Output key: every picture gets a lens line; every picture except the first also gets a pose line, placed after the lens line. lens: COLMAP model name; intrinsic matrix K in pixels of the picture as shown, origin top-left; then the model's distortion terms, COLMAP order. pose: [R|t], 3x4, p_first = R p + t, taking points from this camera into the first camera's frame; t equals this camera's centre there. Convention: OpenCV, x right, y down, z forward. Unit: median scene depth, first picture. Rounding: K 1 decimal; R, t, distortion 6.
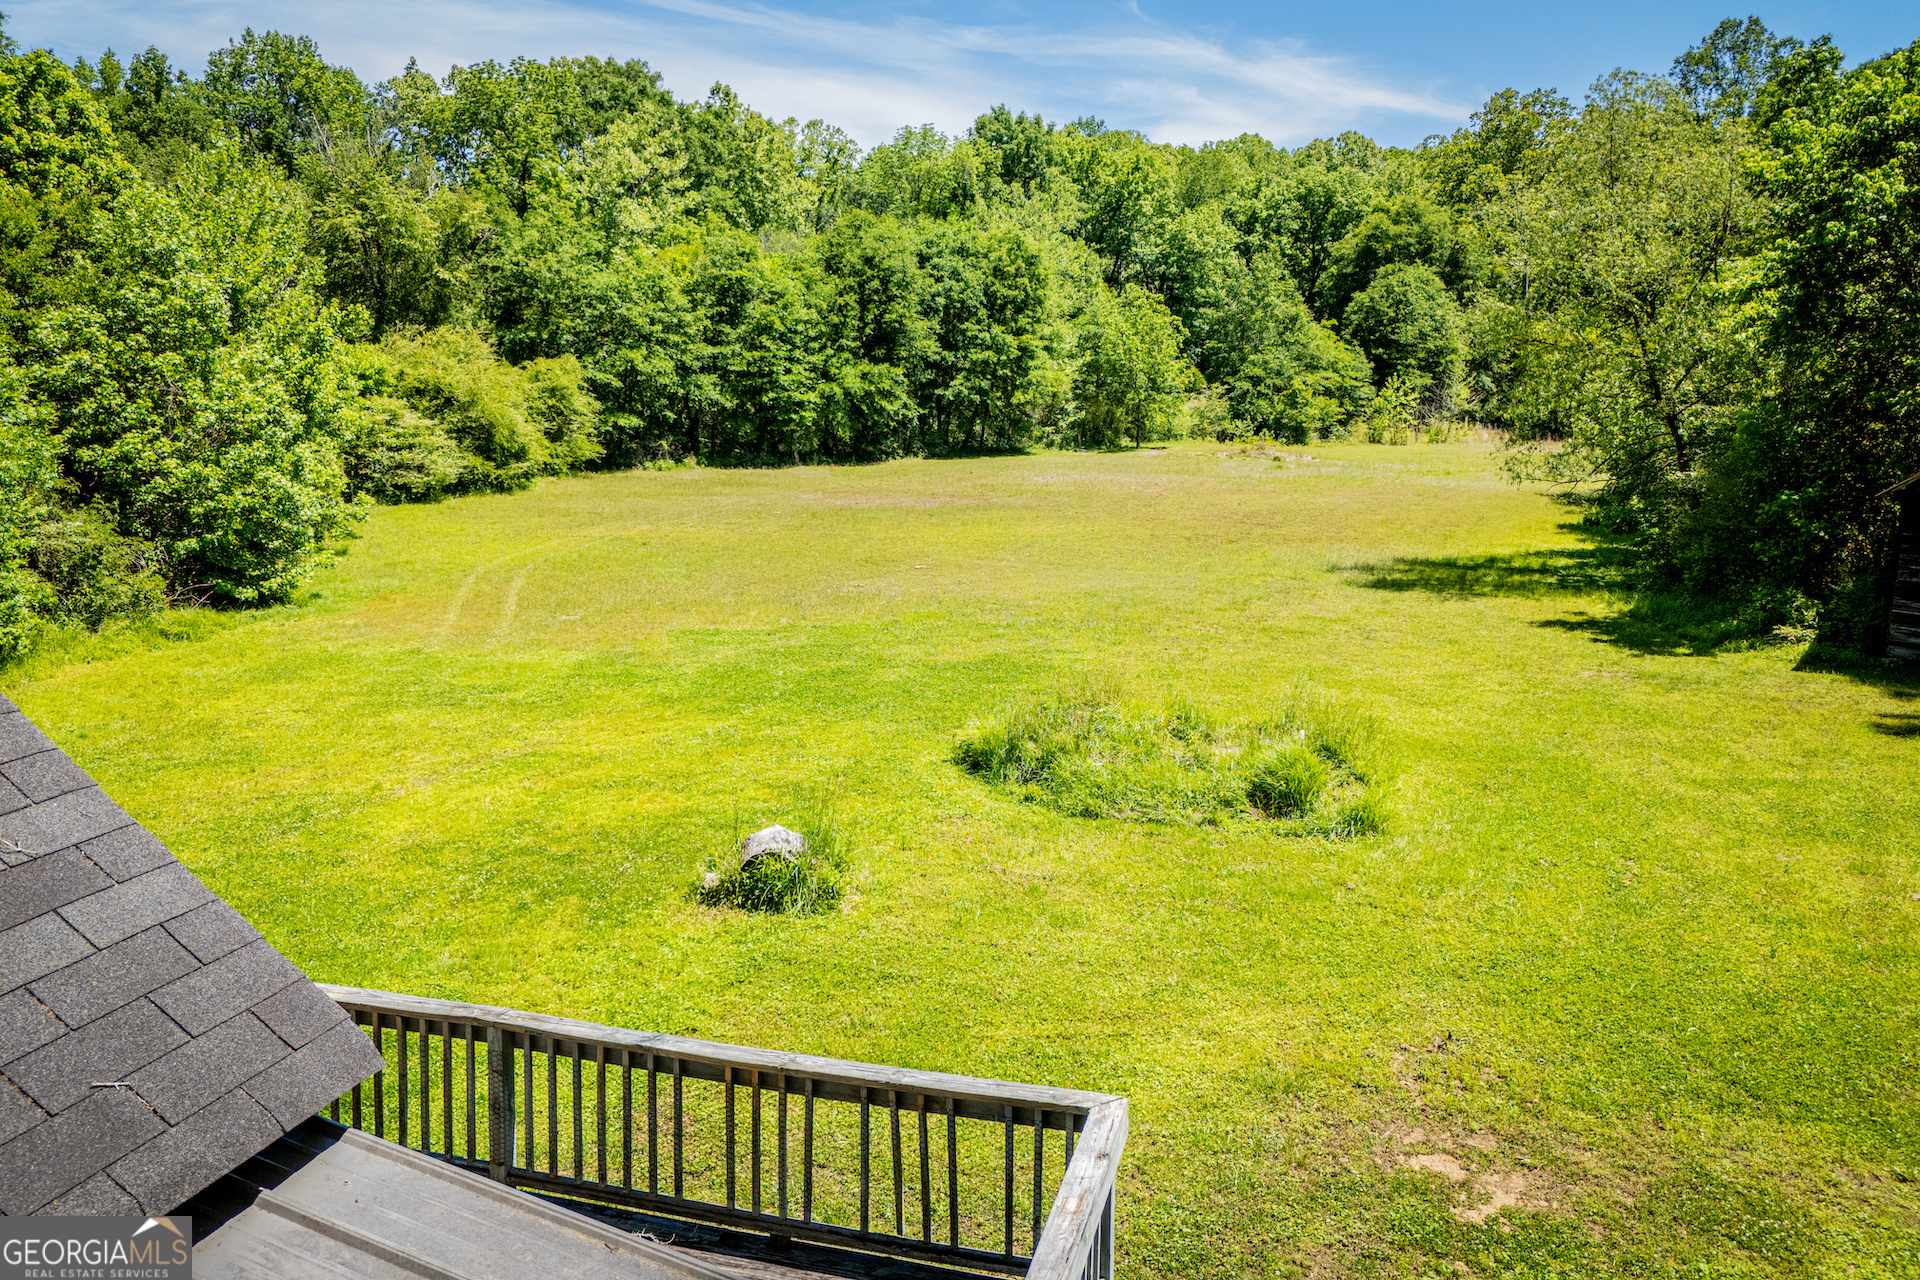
lens RADIAL K [[1428.9, 0, 962.6], [0, 1428.9, 539.8], [0, 0, 1]] dist [0.129268, -0.131679]
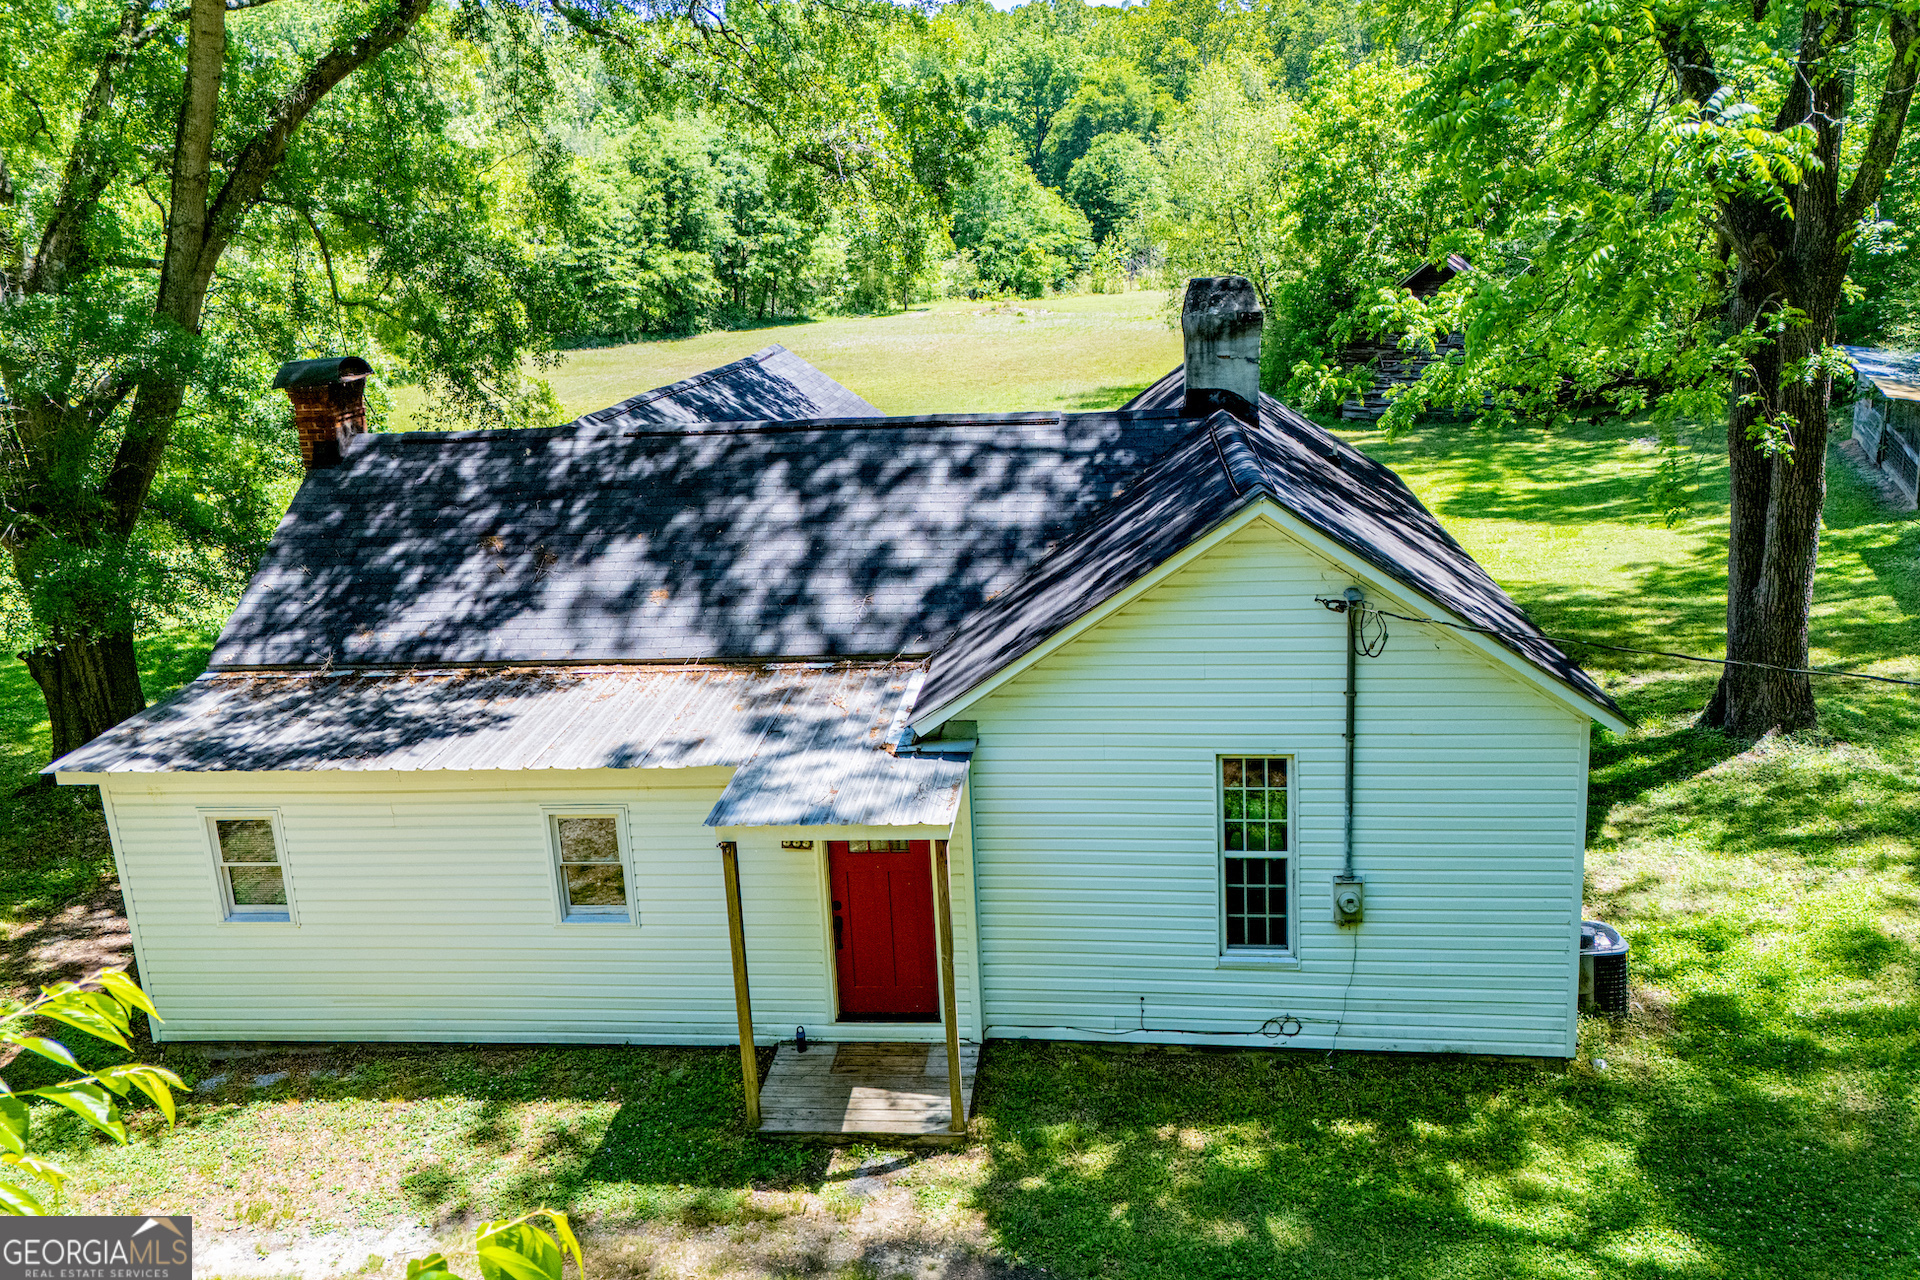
lens RADIAL K [[1446.2, 0, 958.3], [0, 1446.2, 574.9], [0, 0, 1]] dist [0.119844, -0.157548]
pose [[0.982907, -0.090758, 0.160180, -0.052741], [0.070142, 0.989033, 0.129977, -0.000317], [-0.170219, -0.116520, 0.978493, -0.234270]]
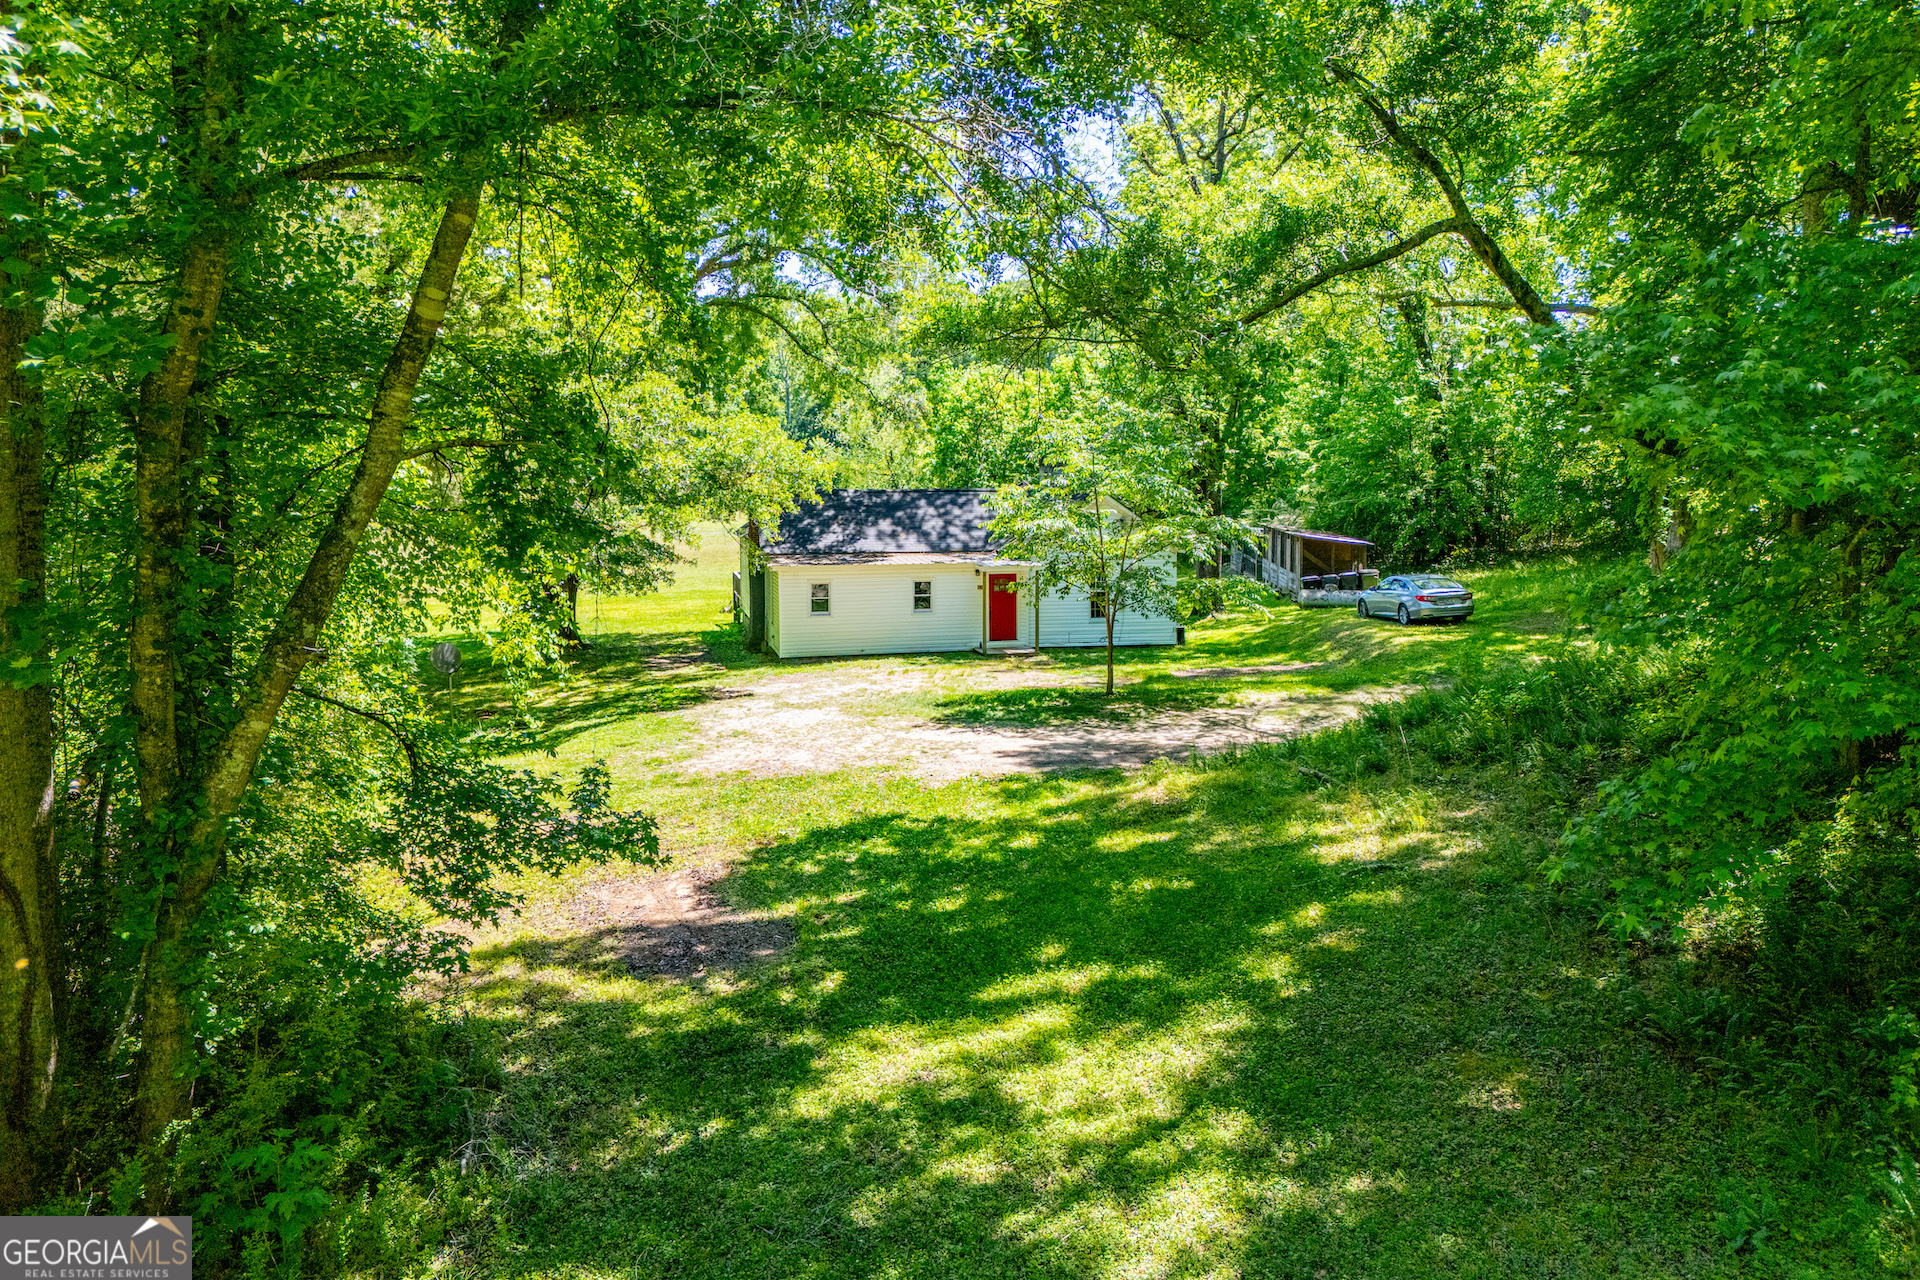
lens RADIAL K [[1387.2, 0, 966.2], [0, 1387.2, 571.6], [0, 0, 1]] dist [0.066737, -0.047671]
pose [[0.871409, -0.053048, 0.487680, -0.254465], [0.074395, 0.996928, -0.024491, 0.042496], [-0.484883, 0.057623, 0.872679, -0.474005]]
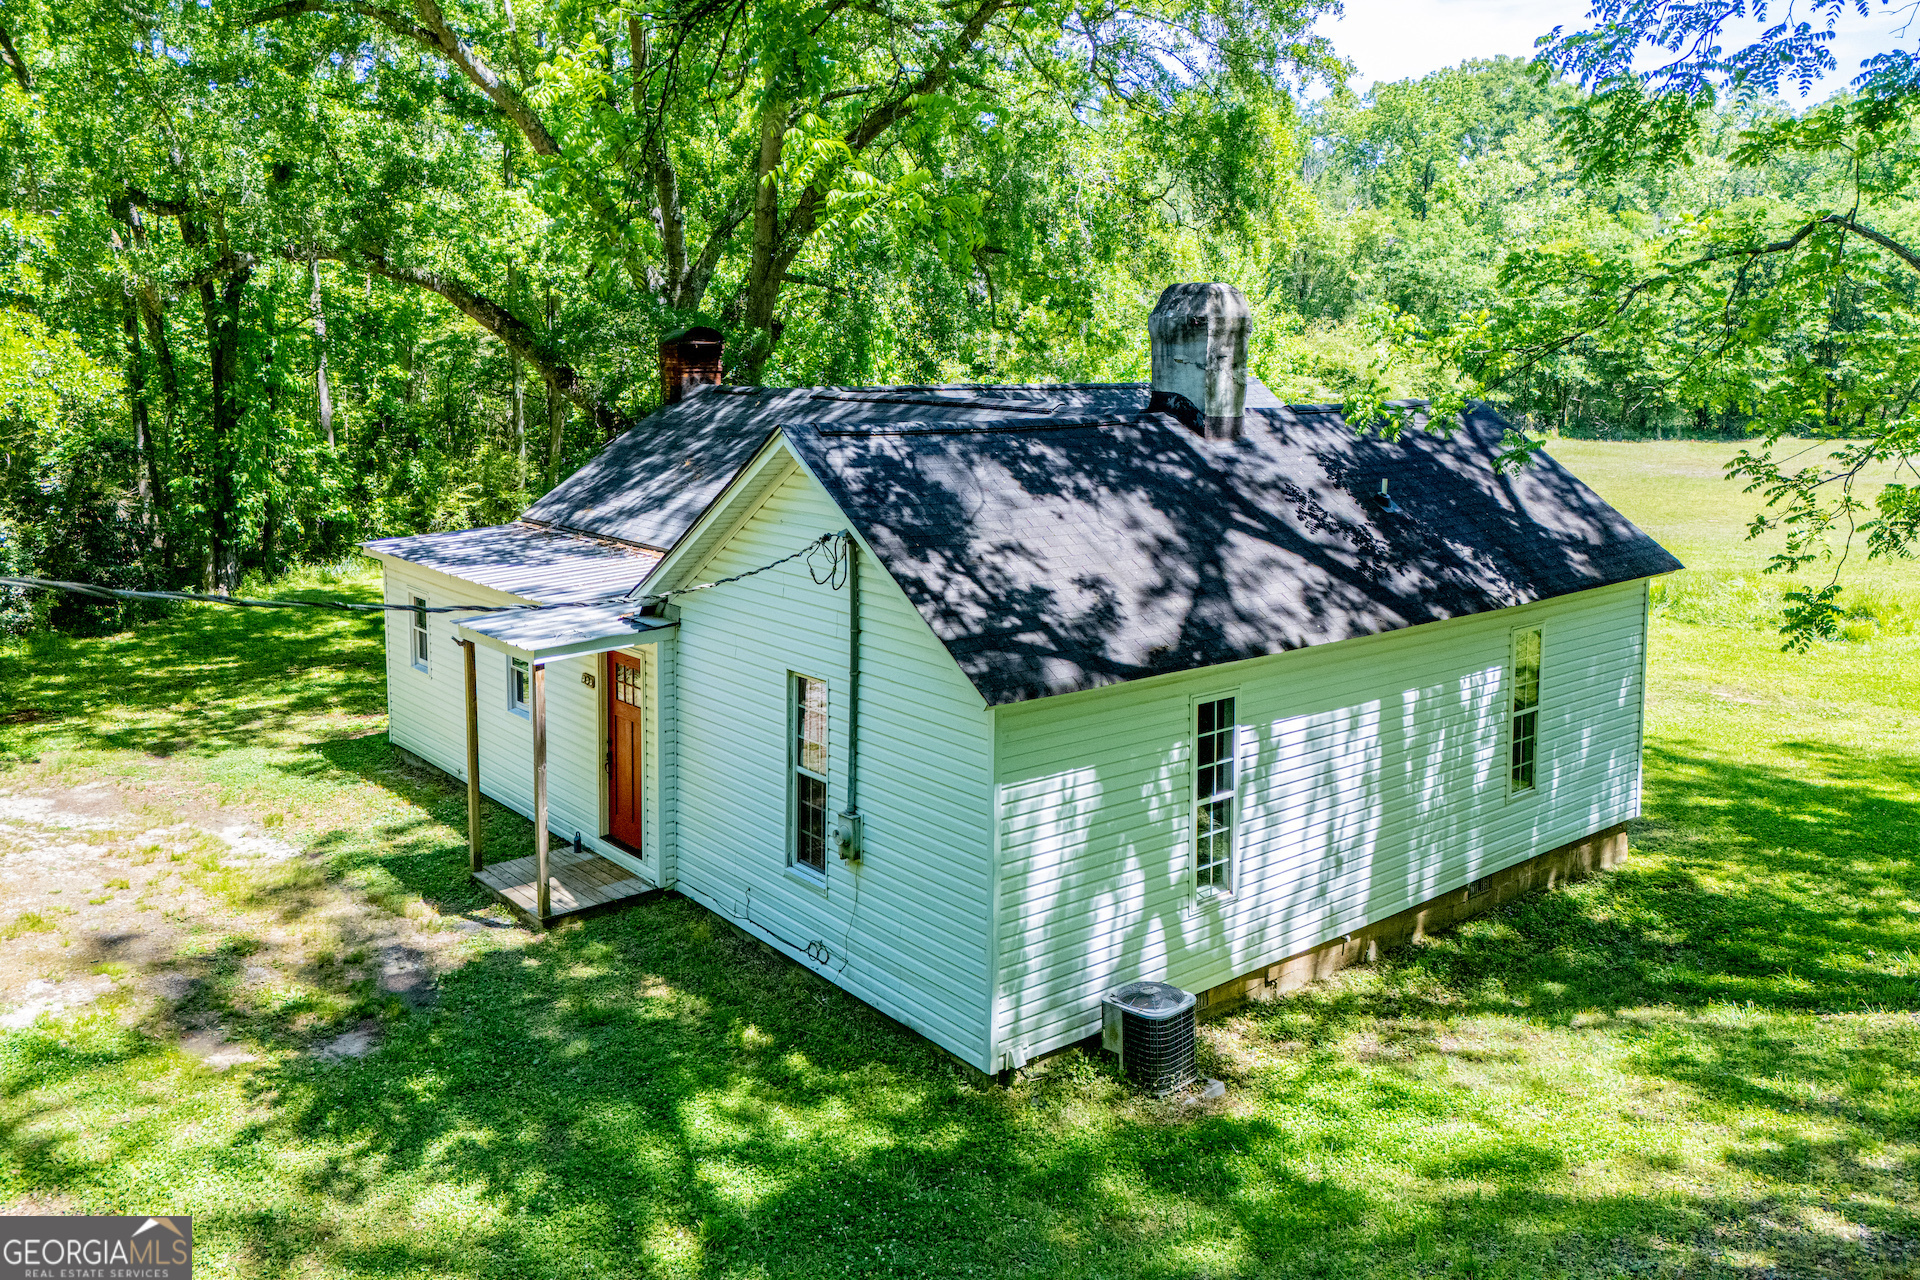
lens RADIAL K [[1502.0, 0, 952.1], [0, 1502.0, 465.5], [0, 0, 1]] dist [0.090717, -0.079659]
pose [[0.831716, 0.049187, -0.553019, 0.071352], [-0.065743, 0.997785, -0.010129, 0.013001], [0.551296, 0.044782, 0.833107, -0.229099]]
